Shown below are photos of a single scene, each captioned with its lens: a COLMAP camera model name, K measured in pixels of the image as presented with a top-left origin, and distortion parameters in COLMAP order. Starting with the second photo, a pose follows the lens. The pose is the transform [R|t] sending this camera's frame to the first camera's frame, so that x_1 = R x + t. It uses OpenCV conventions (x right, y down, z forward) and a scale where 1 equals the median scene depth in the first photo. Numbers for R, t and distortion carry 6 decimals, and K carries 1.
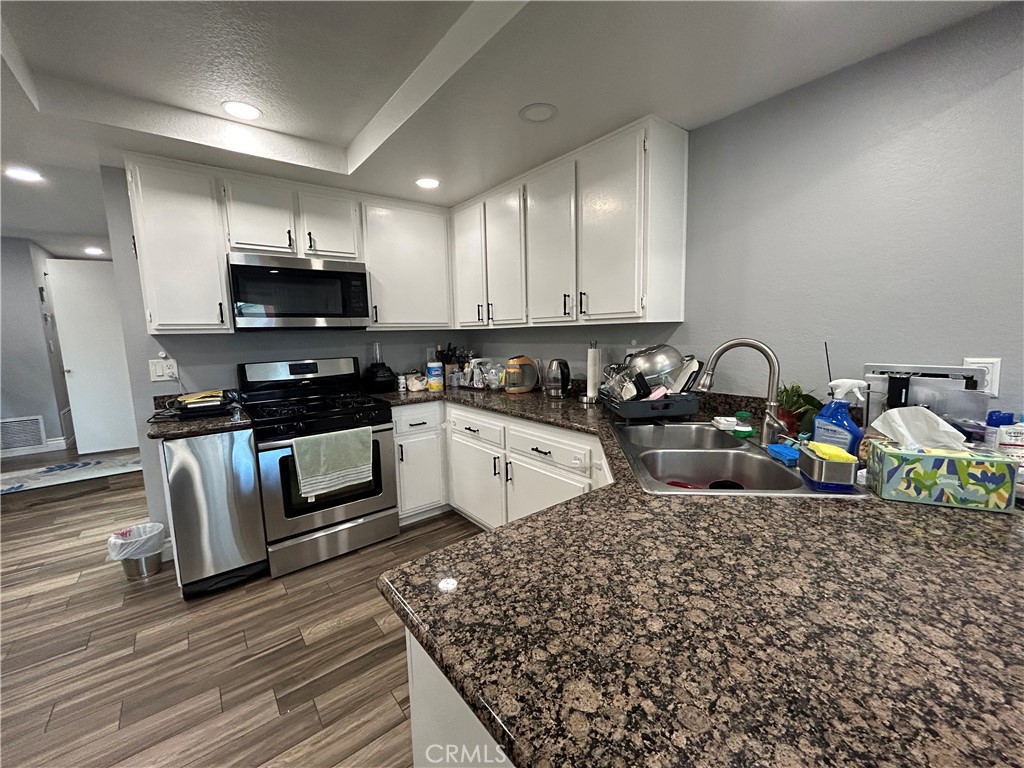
lens RADIAL K [[413.7, 0, 509.9], [0, 413.7, 386.0], [0, 0, 1]] dist [-0.000941, 0.000796]
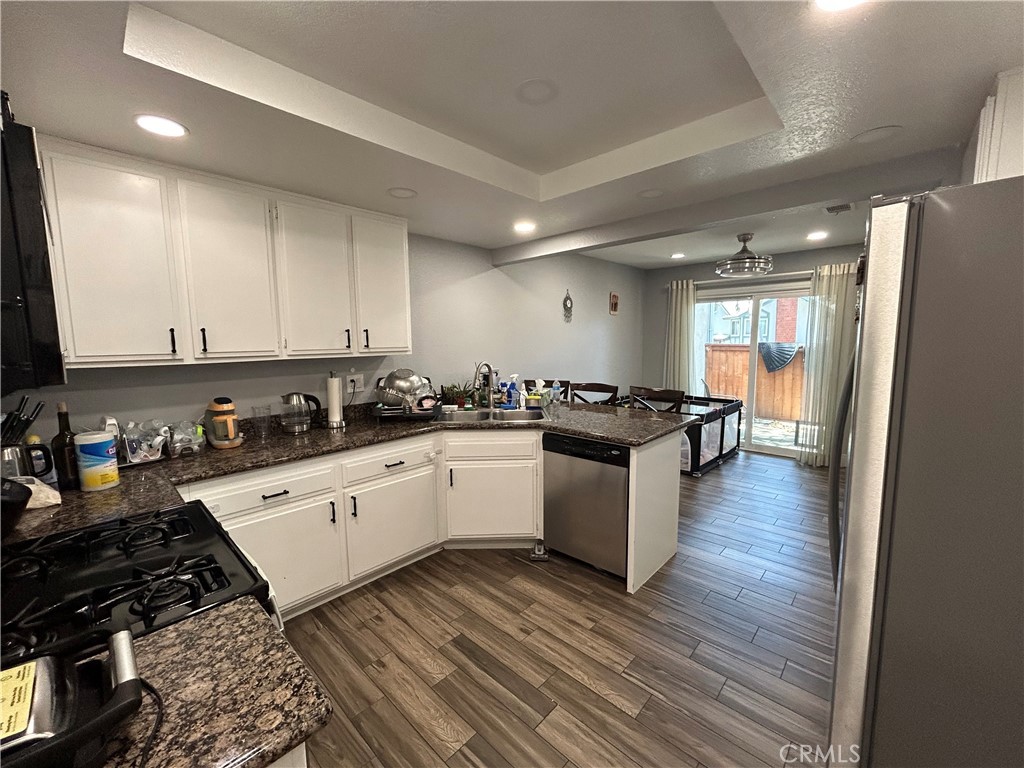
lens RADIAL K [[413.7, 0, 509.9], [0, 413.7, 386.0], [0, 0, 1]] dist [-0.000941, 0.000796]
pose [[-0.152903, -0.080331, 0.984971, -1.427699], [0.141017, 0.984718, 0.102201, -0.170895], [-0.978128, 0.154524, -0.139238, 1.047809]]
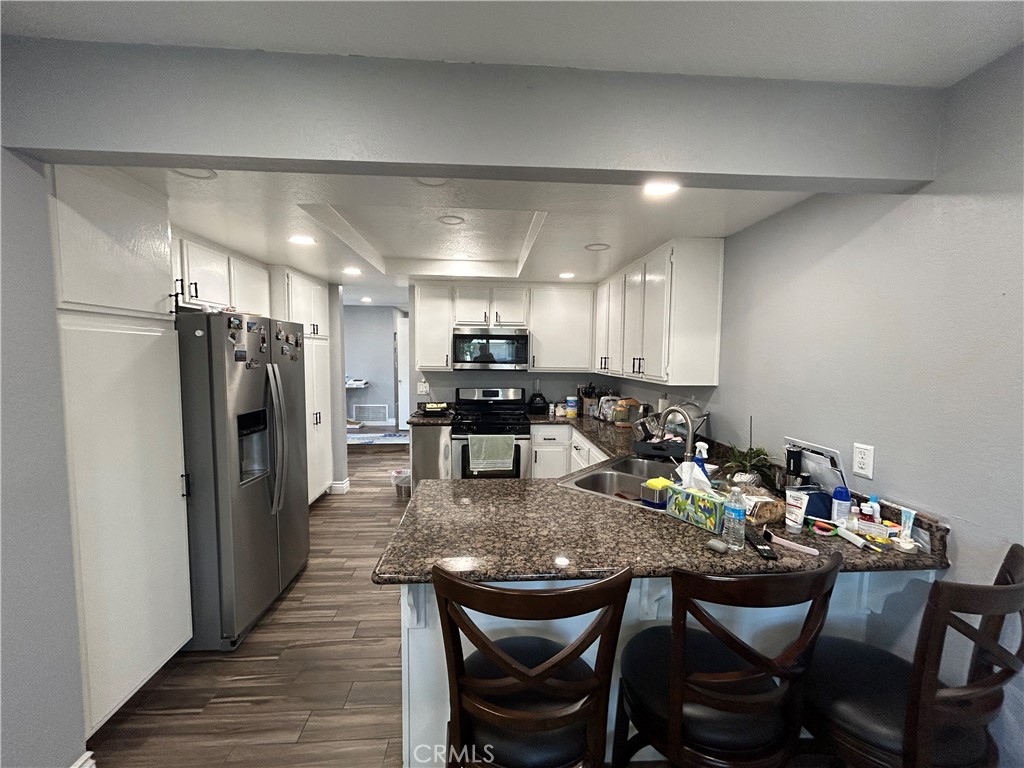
lens RADIAL K [[410.3, 0, 513.9], [0, 410.3, 387.2], [0, 0, 1]] dist [0.015730, 0.000126]
pose [[0.828440, 0.078862, -0.554498, 0.504154], [-0.105192, 0.994327, -0.015744, -0.056899], [0.550111, 0.071372, 0.832036, -0.300580]]
